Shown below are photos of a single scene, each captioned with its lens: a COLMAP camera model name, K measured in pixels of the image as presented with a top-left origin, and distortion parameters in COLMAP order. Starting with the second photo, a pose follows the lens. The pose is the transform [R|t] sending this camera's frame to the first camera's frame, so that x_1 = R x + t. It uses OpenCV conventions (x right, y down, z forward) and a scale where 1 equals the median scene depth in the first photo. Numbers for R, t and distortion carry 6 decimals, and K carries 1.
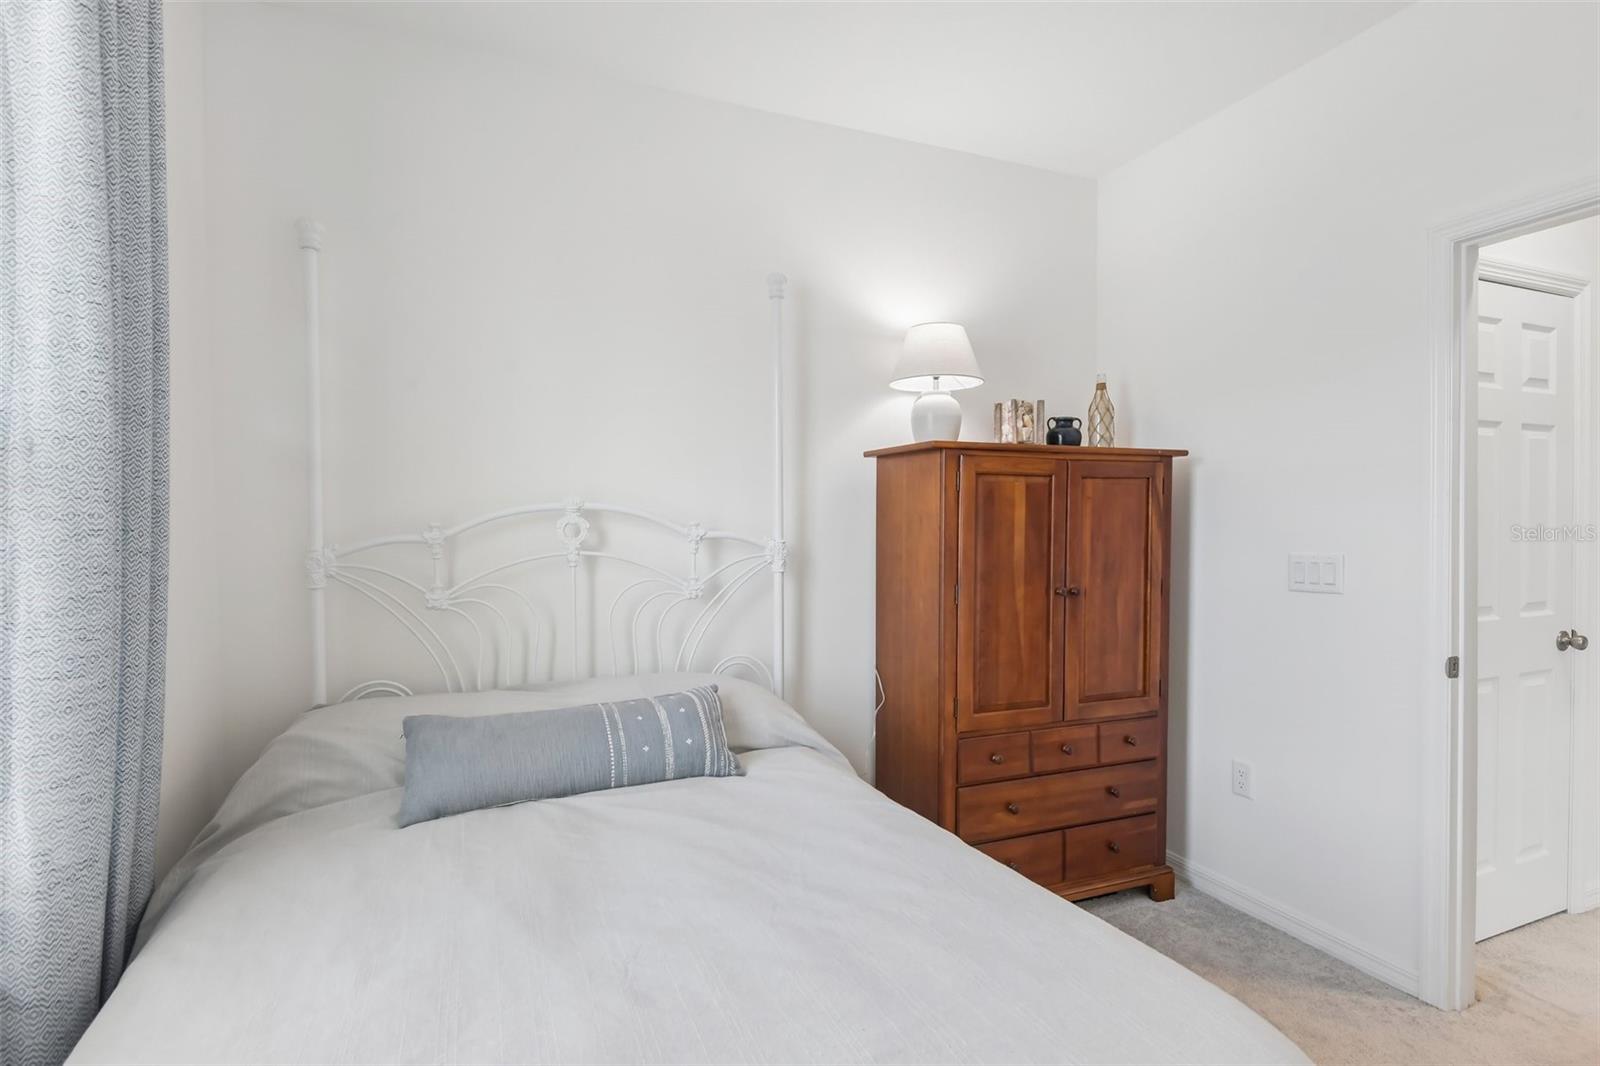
lens RADIAL K [[775.5, 0, 800.0], [0, 775.5, 533.0], [0, 0, 1]] dist [-0.001525, -0.000318]
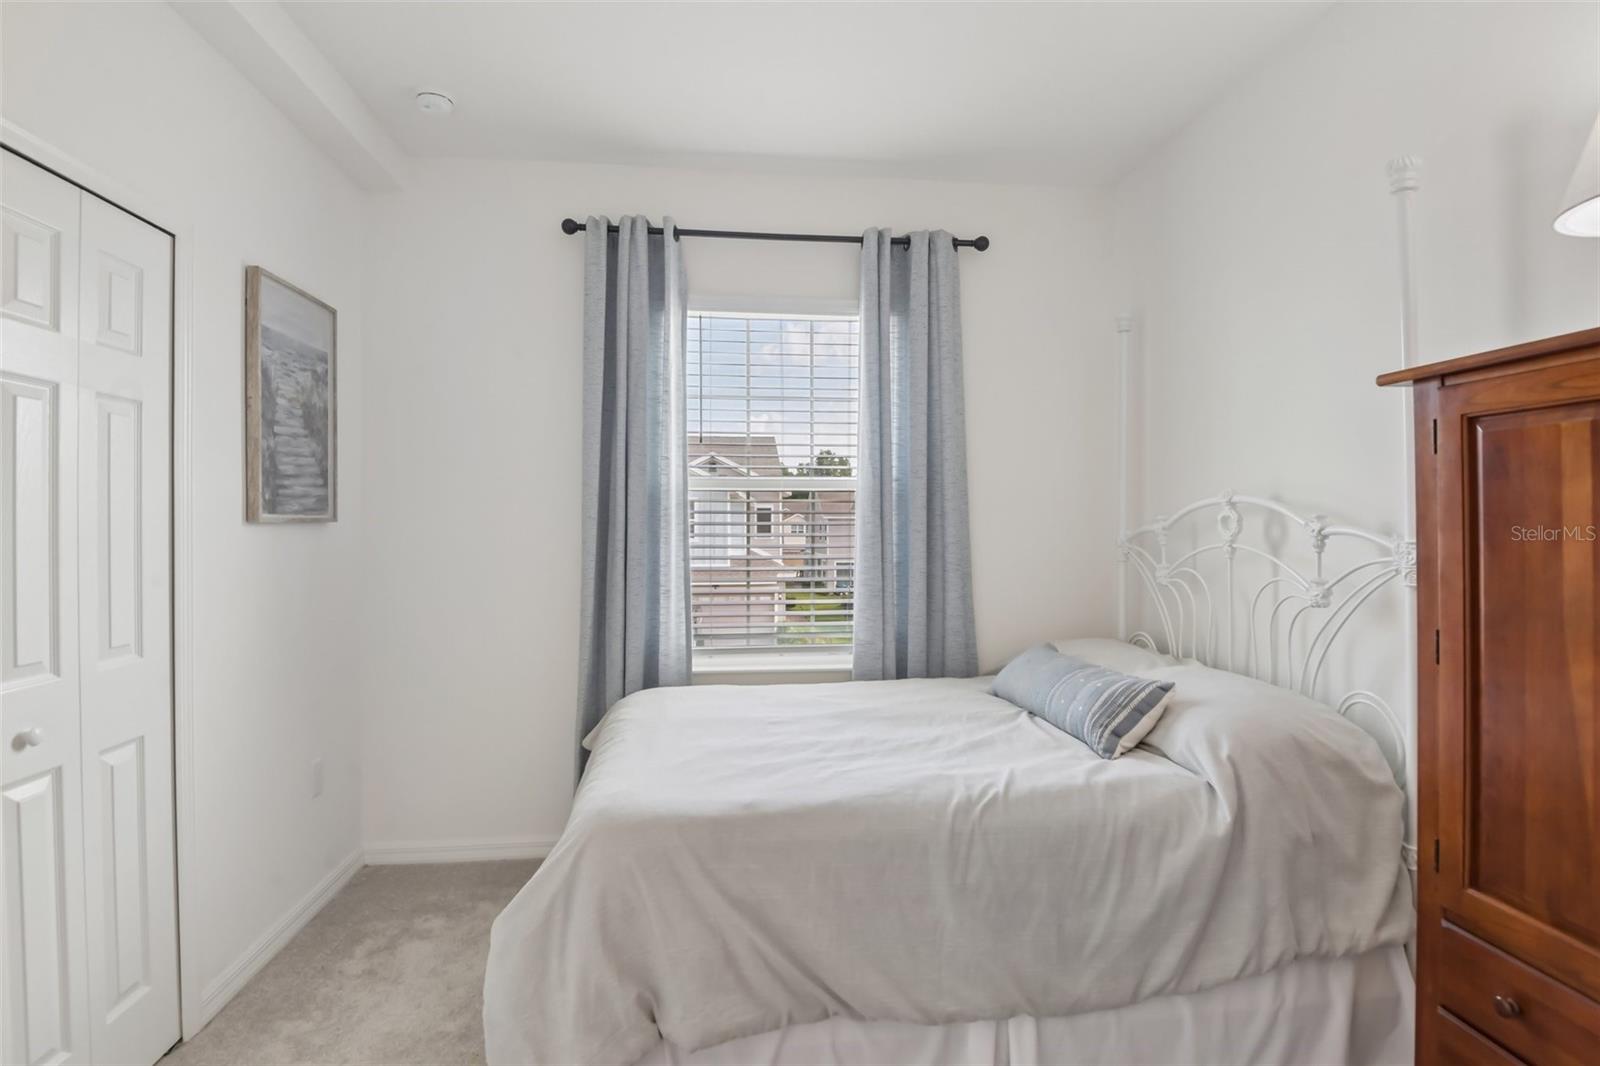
lens RADIAL K [[775.5, 0, 800.0], [0, 775.5, 533.0], [0, 0, 1]] dist [-0.001525, -0.000318]
pose [[-0.261165, 0.021297, -0.965059, 0.825493], [0.001764, 0.999765, 0.021586, -0.012635], [0.965293, 0.003935, -0.261141, 0.695322]]
